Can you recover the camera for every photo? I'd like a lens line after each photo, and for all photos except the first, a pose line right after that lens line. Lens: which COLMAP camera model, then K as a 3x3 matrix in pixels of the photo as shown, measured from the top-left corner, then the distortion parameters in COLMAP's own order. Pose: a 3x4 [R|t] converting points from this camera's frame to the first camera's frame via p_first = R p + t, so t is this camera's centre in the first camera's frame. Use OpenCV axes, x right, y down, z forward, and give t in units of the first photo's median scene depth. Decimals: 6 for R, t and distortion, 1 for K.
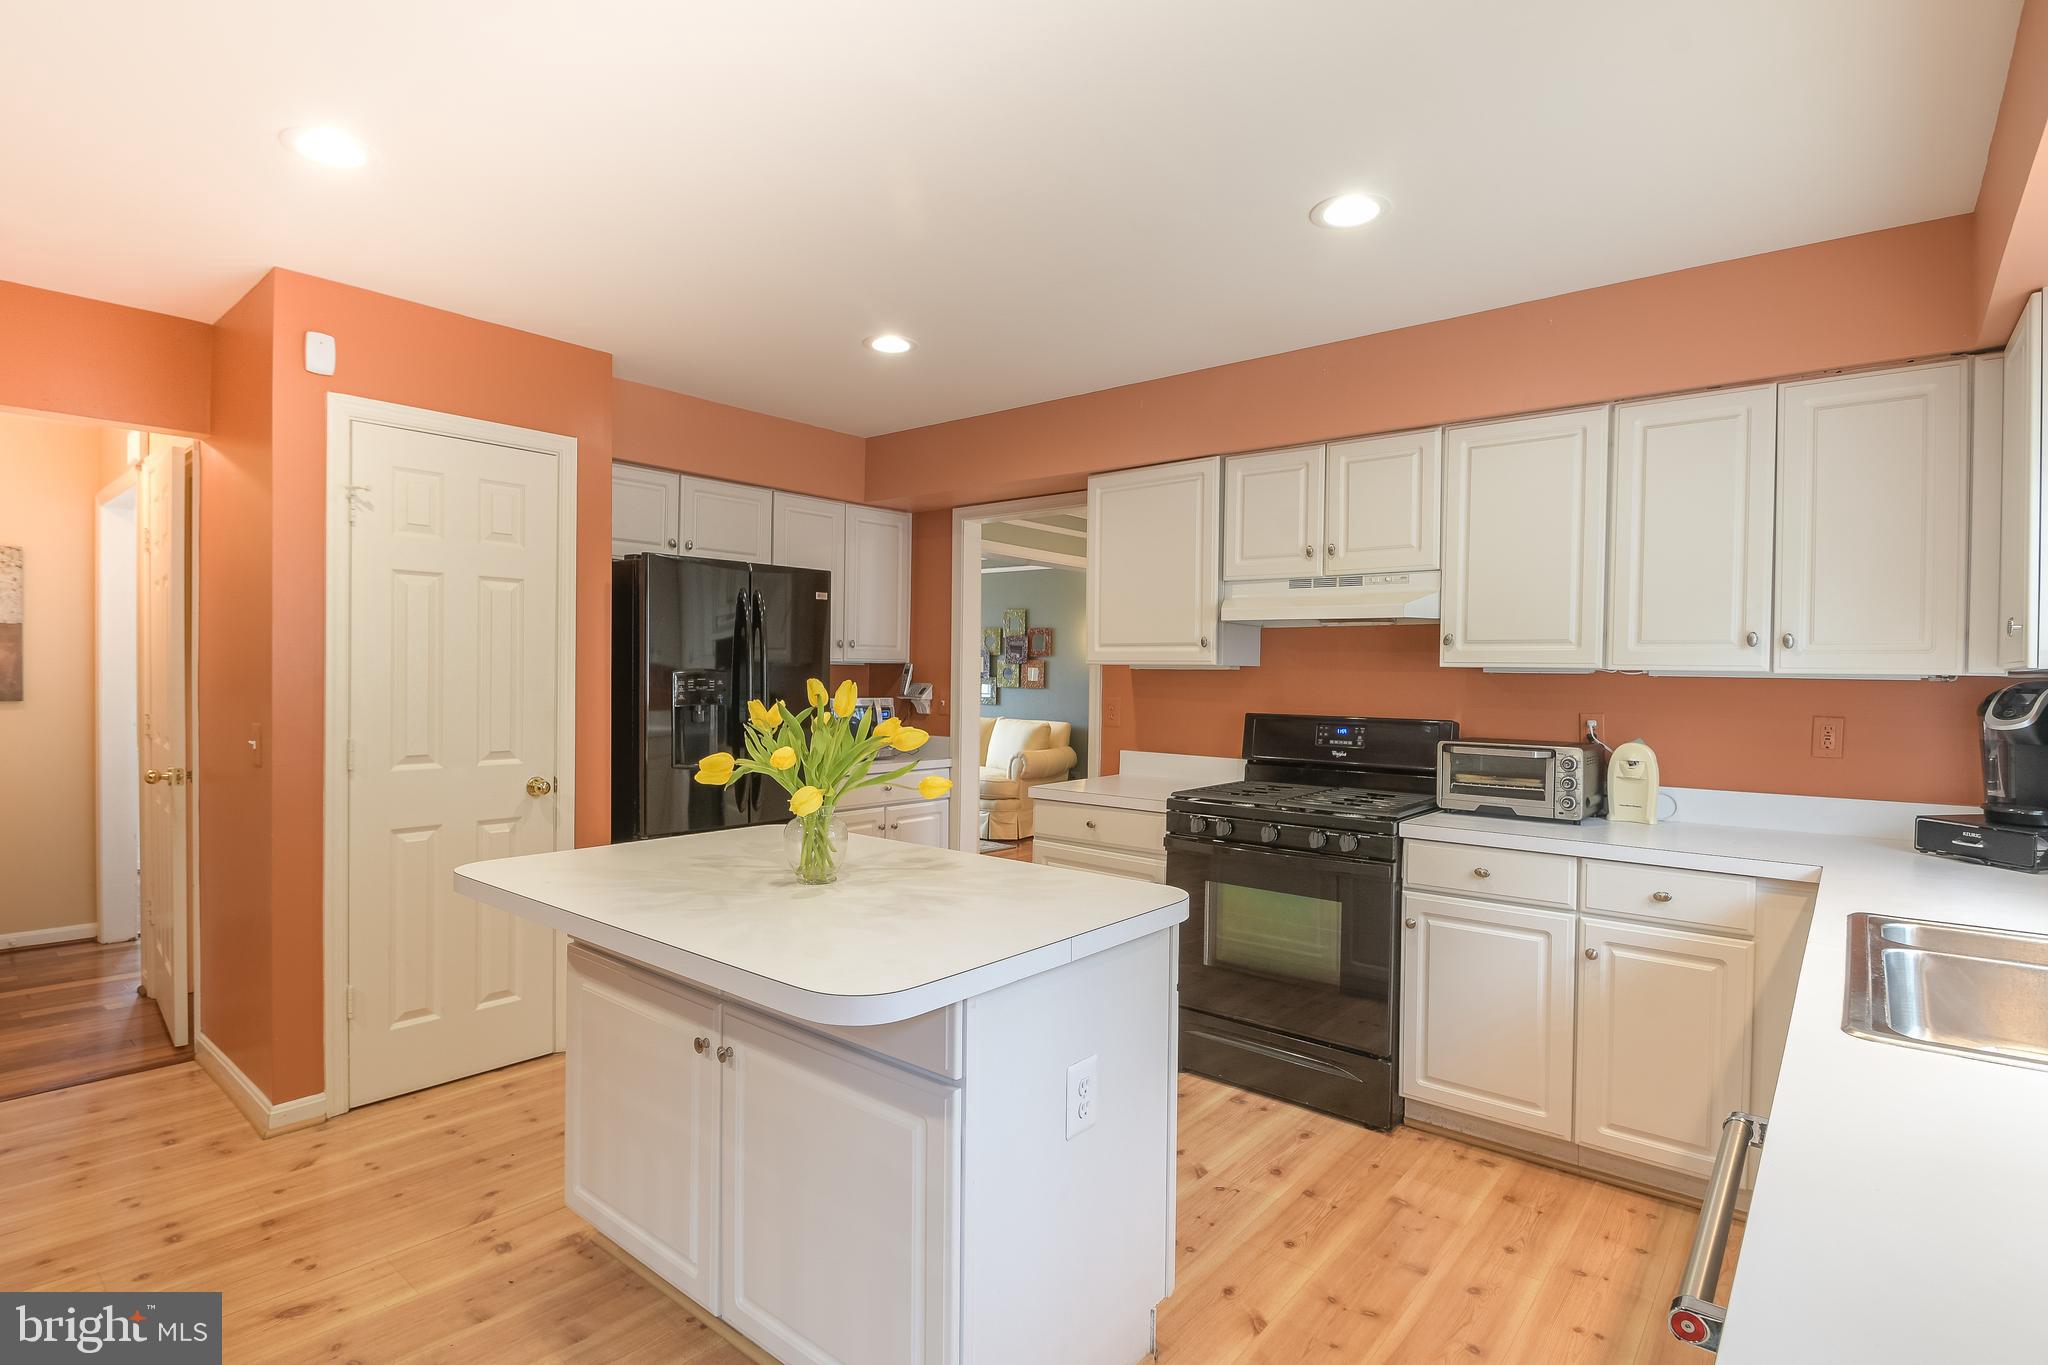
lens RADIAL K [[1003.0, 0, 1024.6], [0, 1003.0, 683.7], [0, 0, 1]] dist [0.001441, -0.013151]
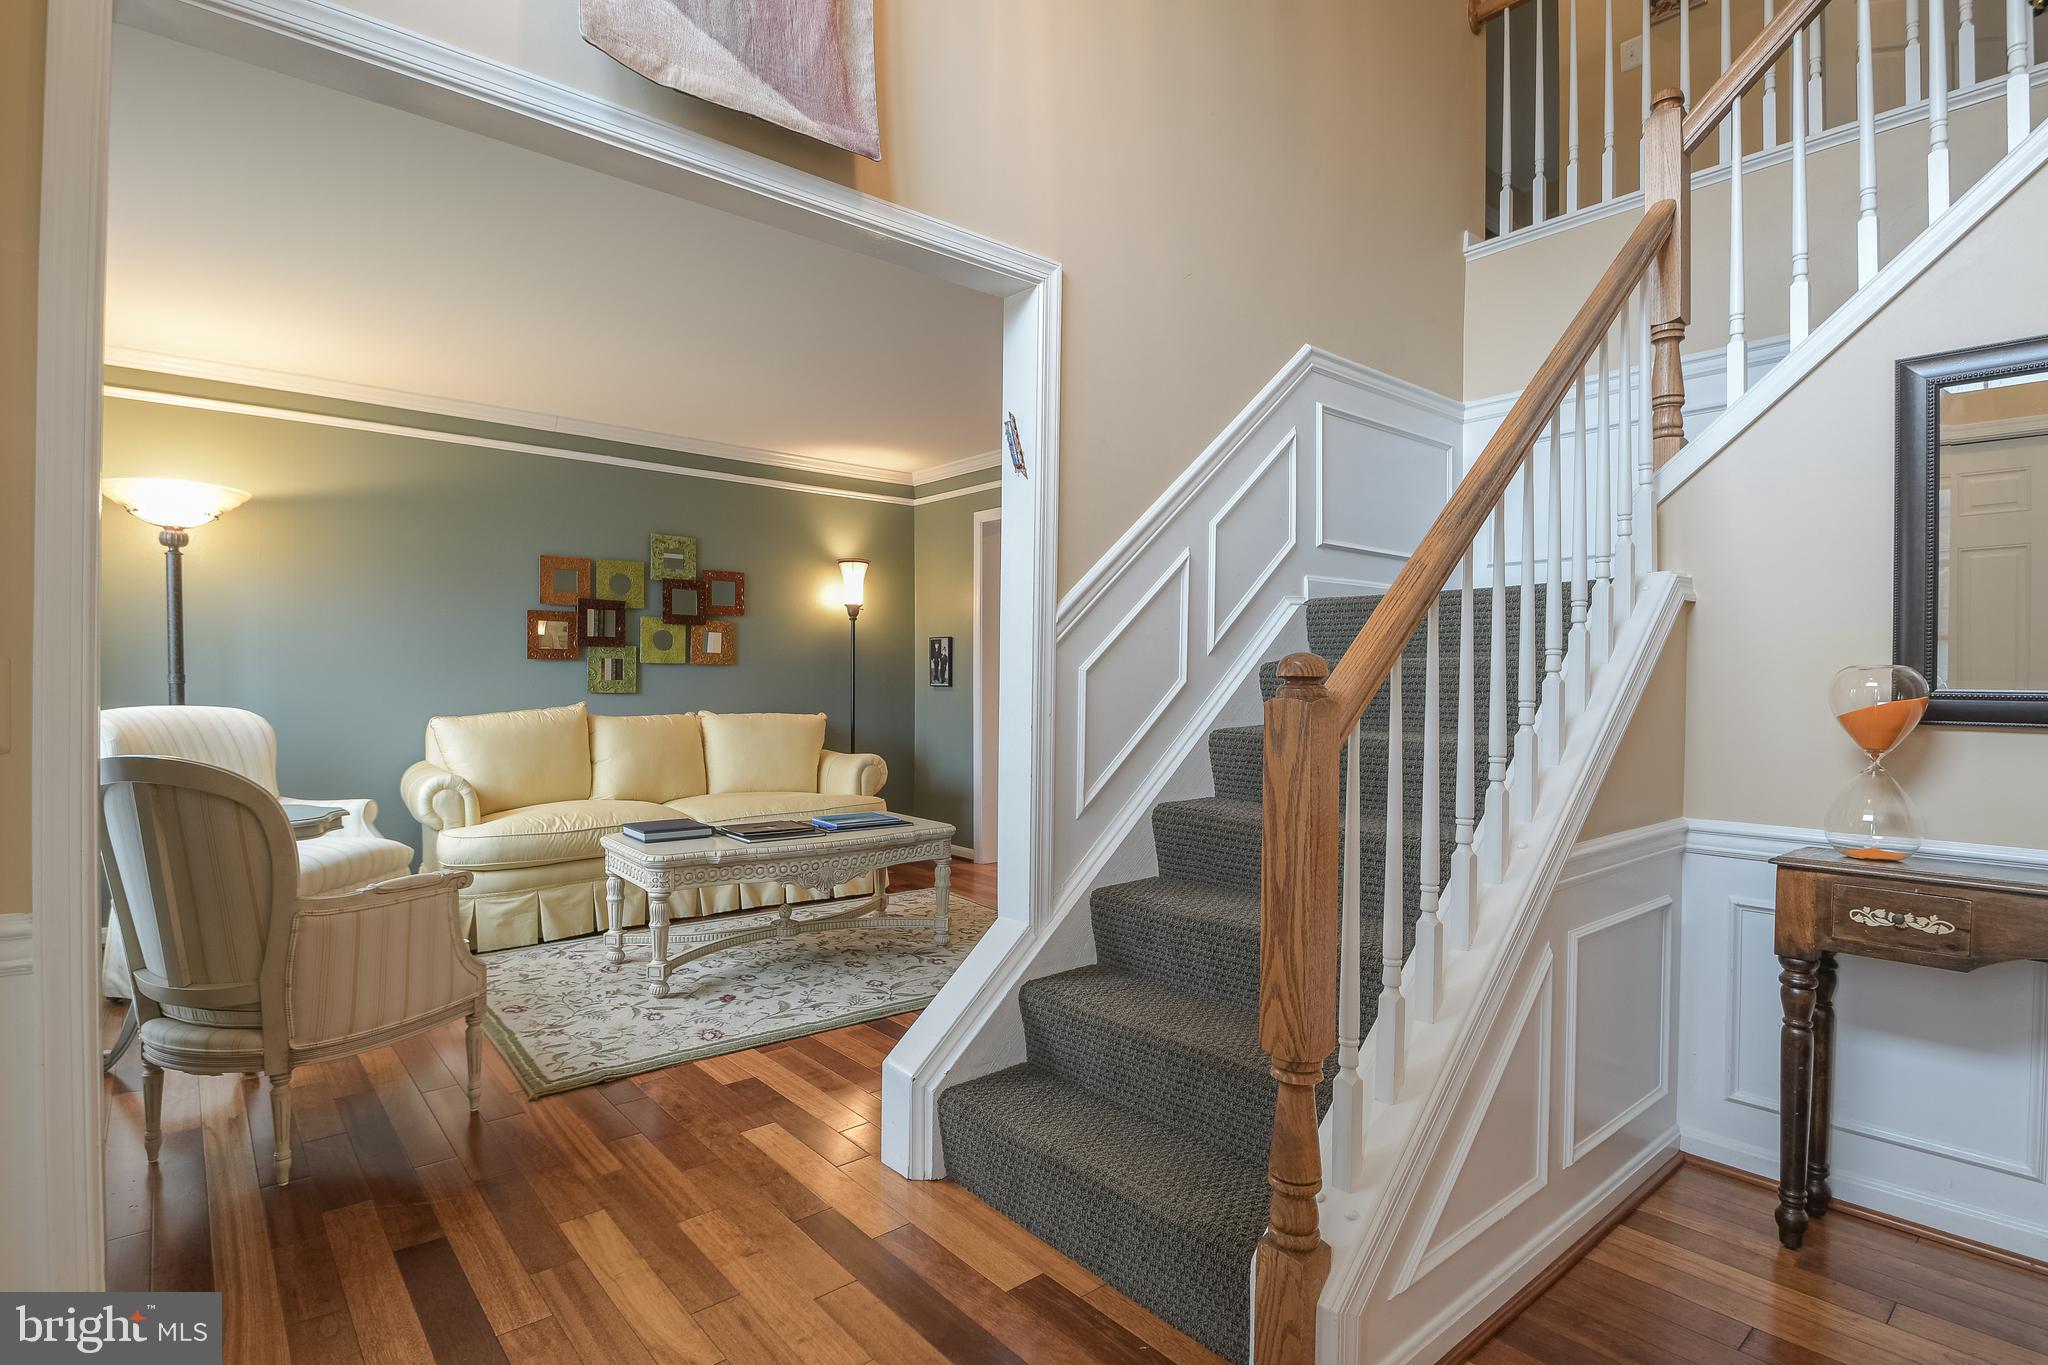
lens RADIAL K [[1003.0, 0, 1025.6], [0, 1003.0, 684.7], [0, 0, 1]] dist [0.001441, -0.013151]
pose [[0.188359, -0.020546, 0.981885, -1.636595], [0.008921, 0.999776, 0.019209, 0.018950], [-0.982060, 0.005142, 0.188500, 1.924086]]
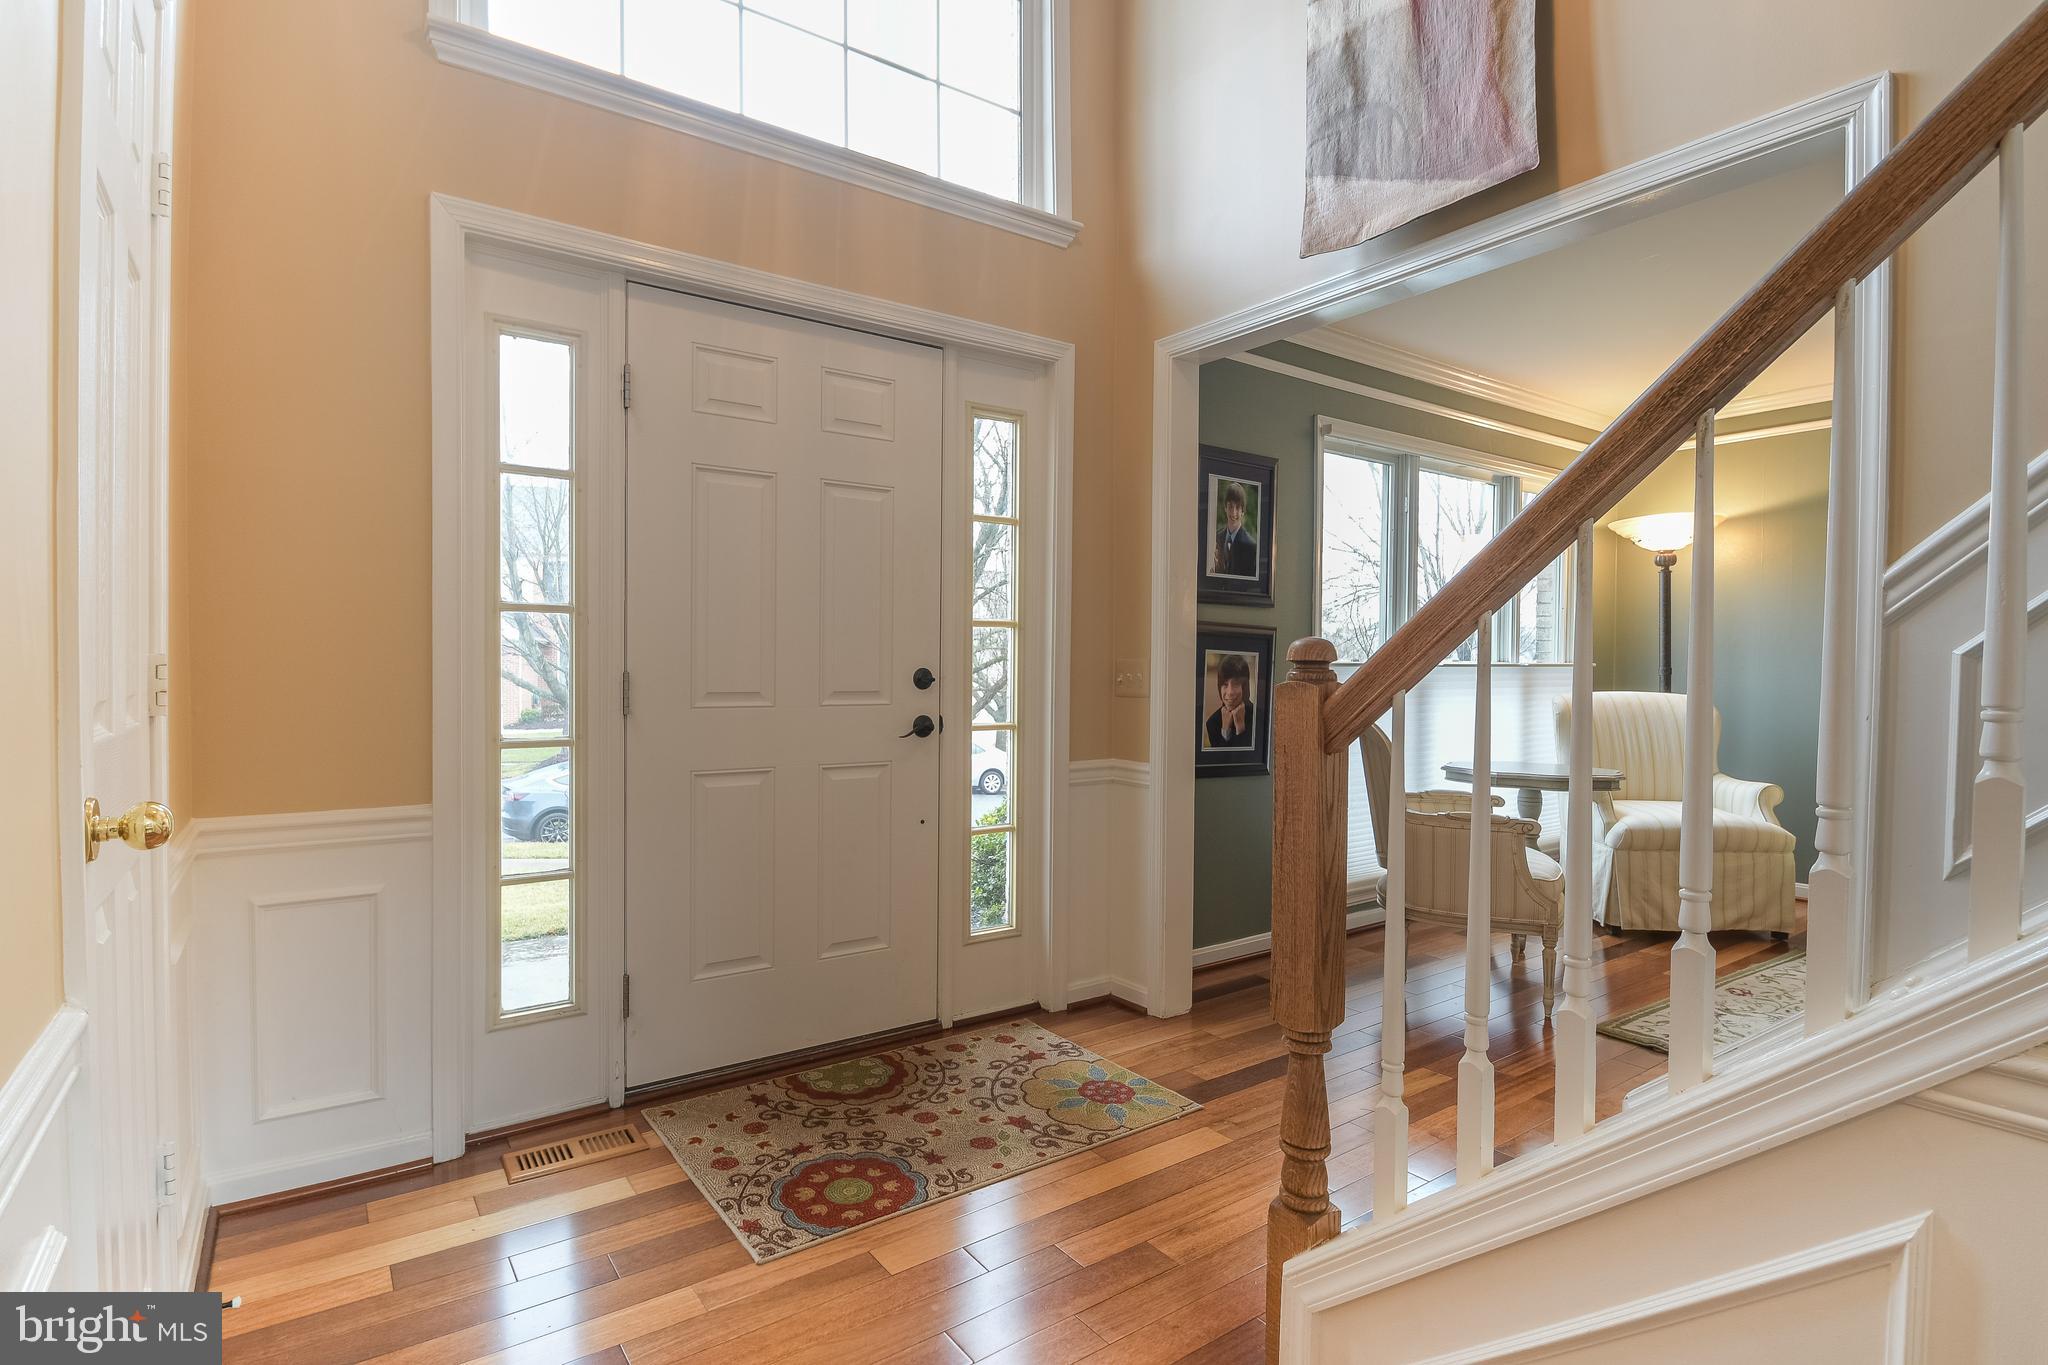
lens RADIAL K [[1003.0, 0, 1004.8], [0, 1003.0, 690.2], [0, 0, 1]] dist [0.001441, -0.013151]
pose [[0.960853, -0.003602, -0.277035, -1.176749], [0.006790, 0.999921, 0.010550, 0.032183], [0.276975, -0.012018, 0.960802, 1.400803]]
